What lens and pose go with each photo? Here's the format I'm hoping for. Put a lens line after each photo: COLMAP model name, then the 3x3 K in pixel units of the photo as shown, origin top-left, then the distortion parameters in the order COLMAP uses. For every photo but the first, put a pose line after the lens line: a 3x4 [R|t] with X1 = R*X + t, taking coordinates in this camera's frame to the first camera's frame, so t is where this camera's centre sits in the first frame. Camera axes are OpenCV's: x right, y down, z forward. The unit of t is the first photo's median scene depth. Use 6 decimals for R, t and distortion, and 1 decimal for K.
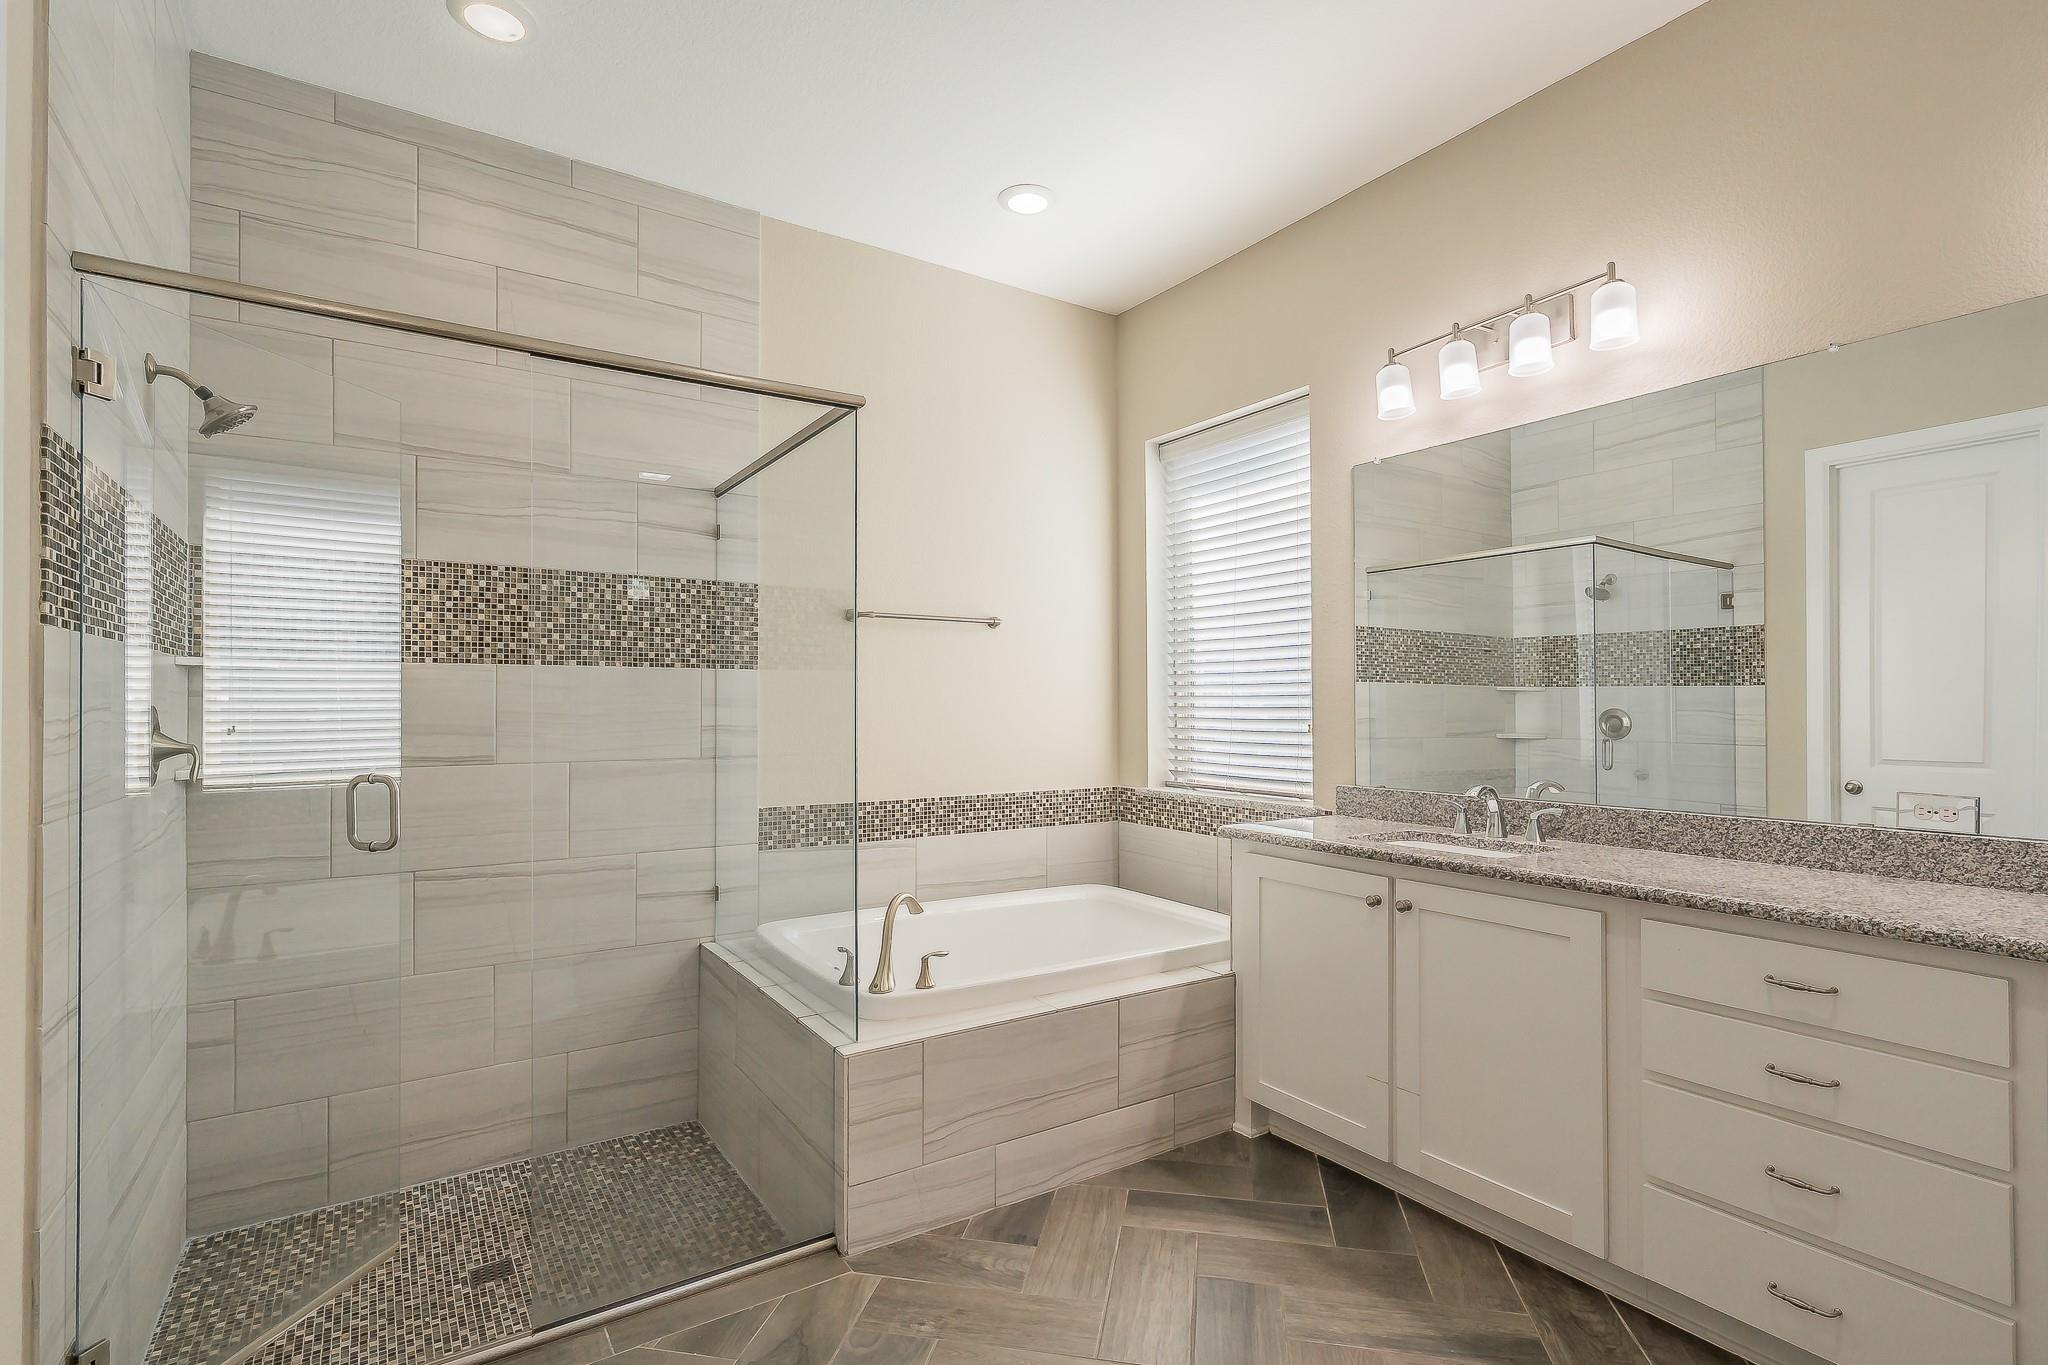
lens RADIAL K [[969.9, 0, 1029.5], [0, 969.9, 708.5], [0, 0, 1]] dist [0.001107, 0.001115]
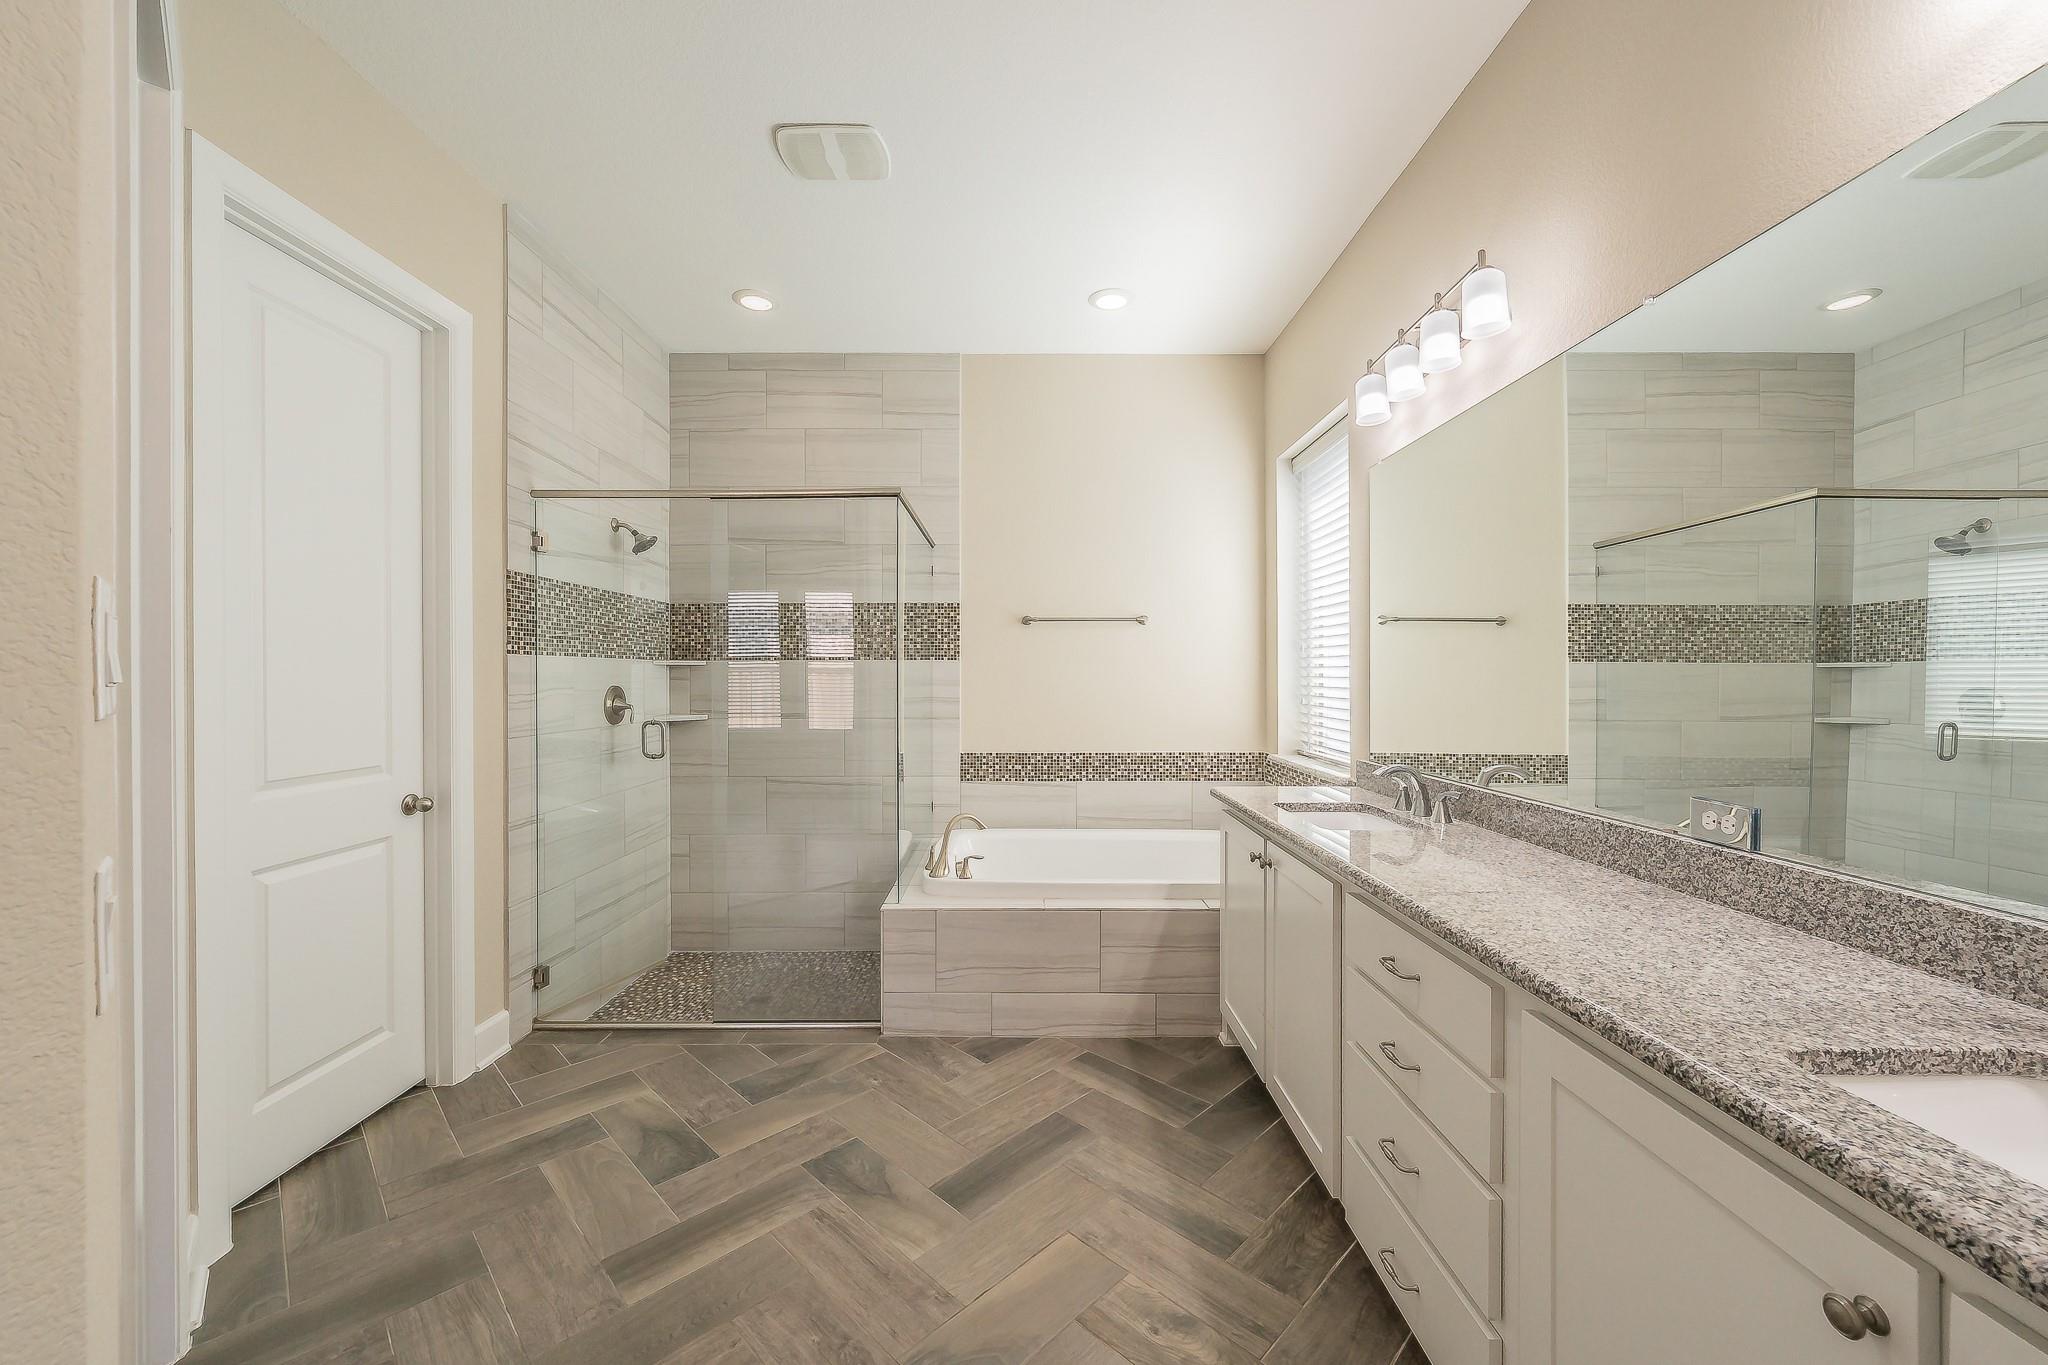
lens RADIAL K [[787.3, 0, 1023.4], [0, 787.3, 688.6], [0, 0, 1]] dist [-0.001733, -0.000164]
pose [[0.833571, 0.008885, -0.552341, 0.611811], [-0.002089, 0.999914, 0.012932, -0.015857], [0.552409, -0.009626, 0.833518, 0.054241]]
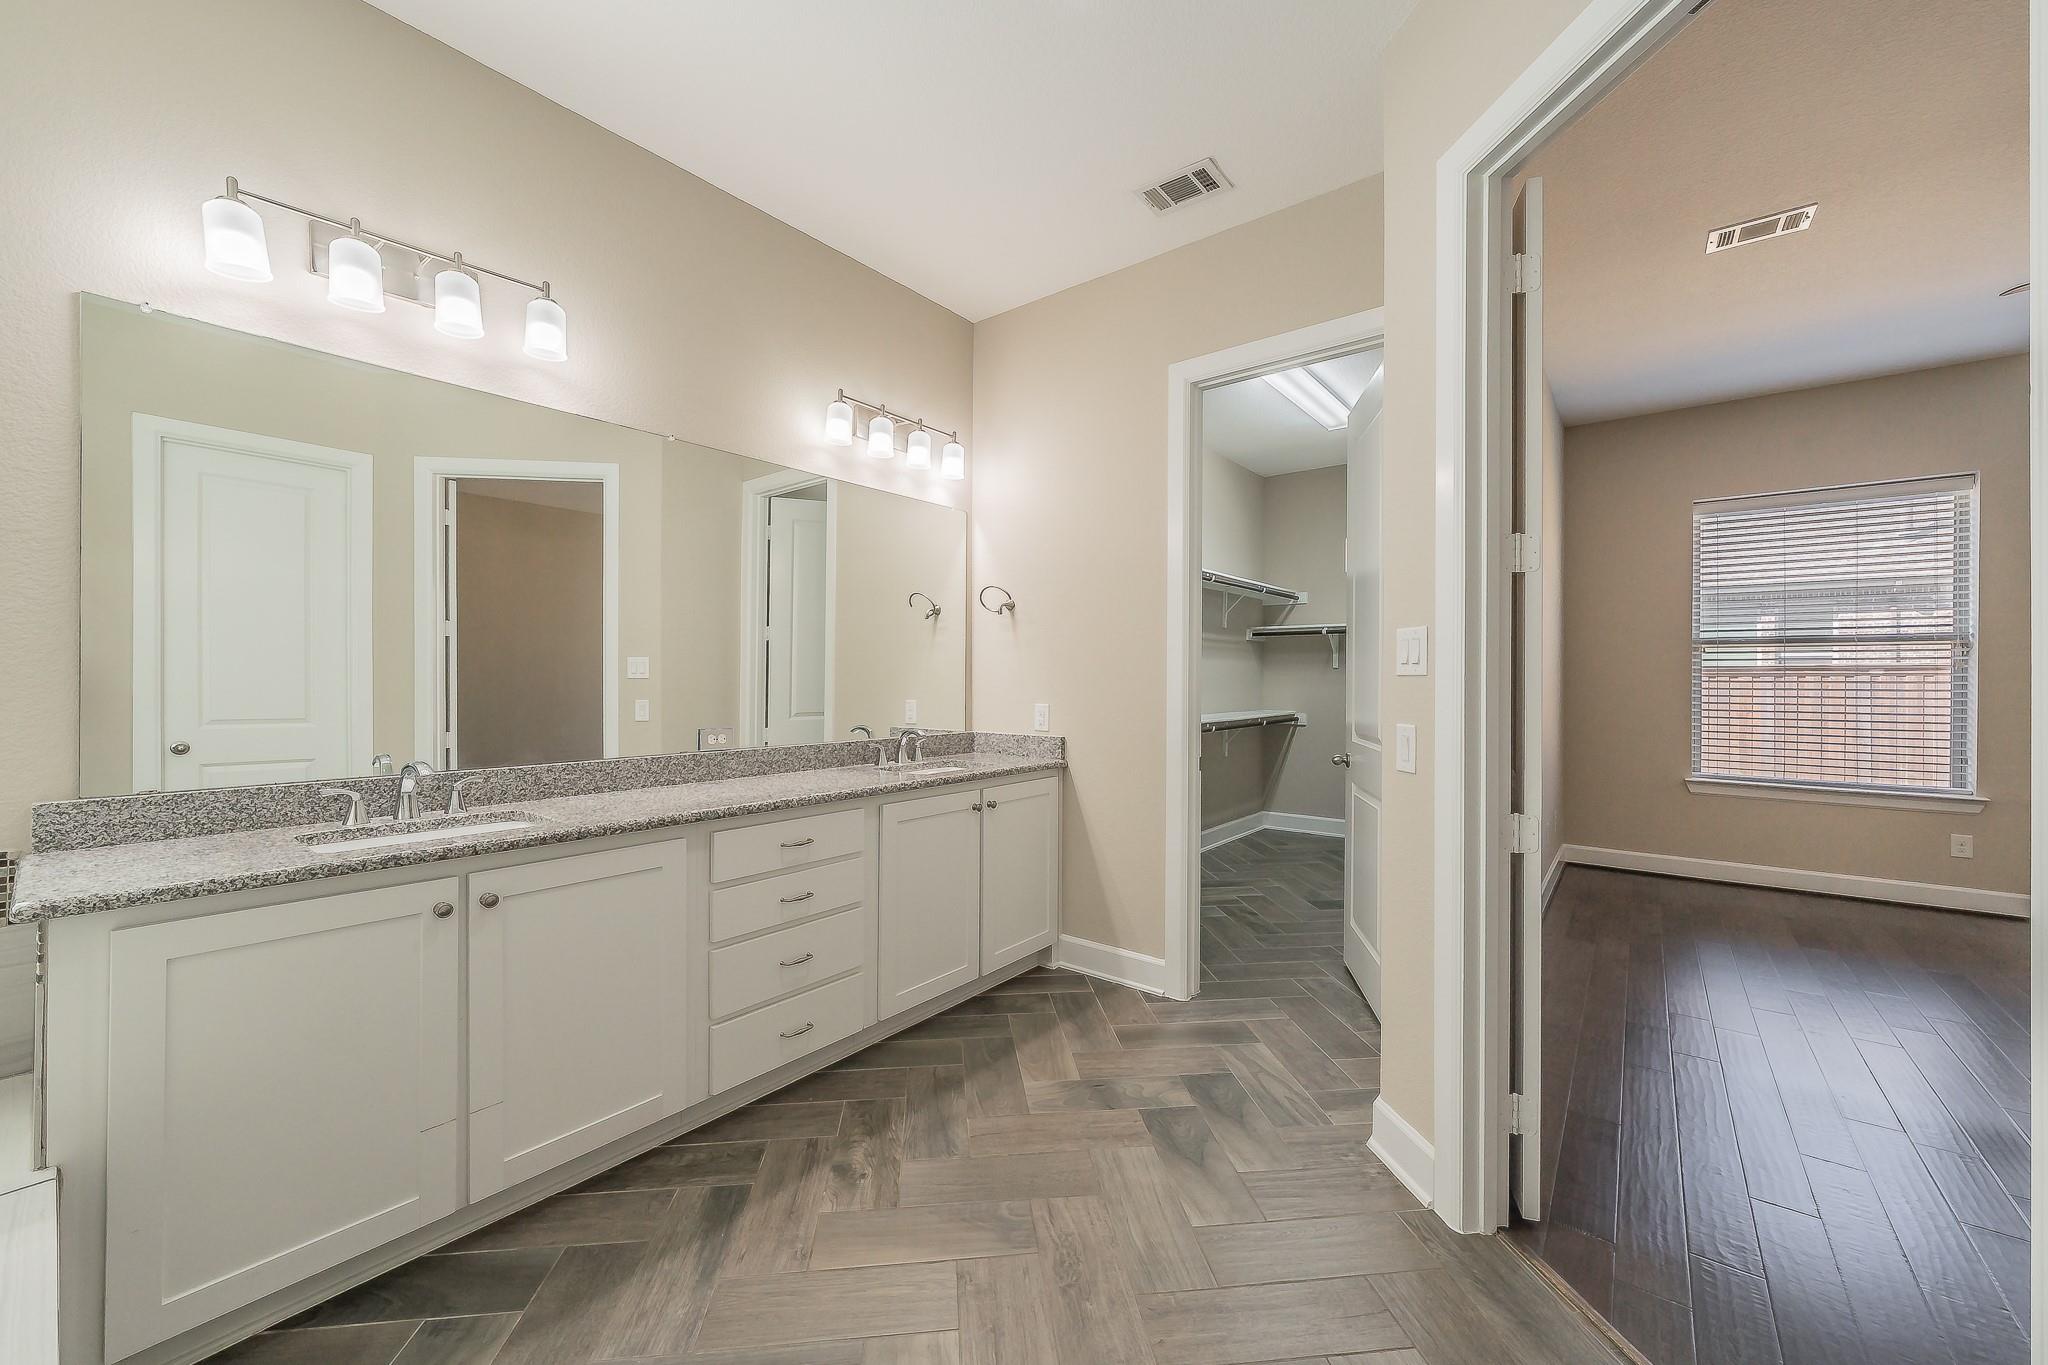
lens RADIAL K [[787.3, 0, 1023.4], [0, 787.3, 688.6], [0, 0, 1]] dist [-0.001733, -0.000164]
pose [[-0.303863, -0.011613, 0.952645, -0.407927], [0.001148, 0.999921, 0.012556, 0.001828], [-0.952715, 0.004909, -0.303825, 0.693077]]
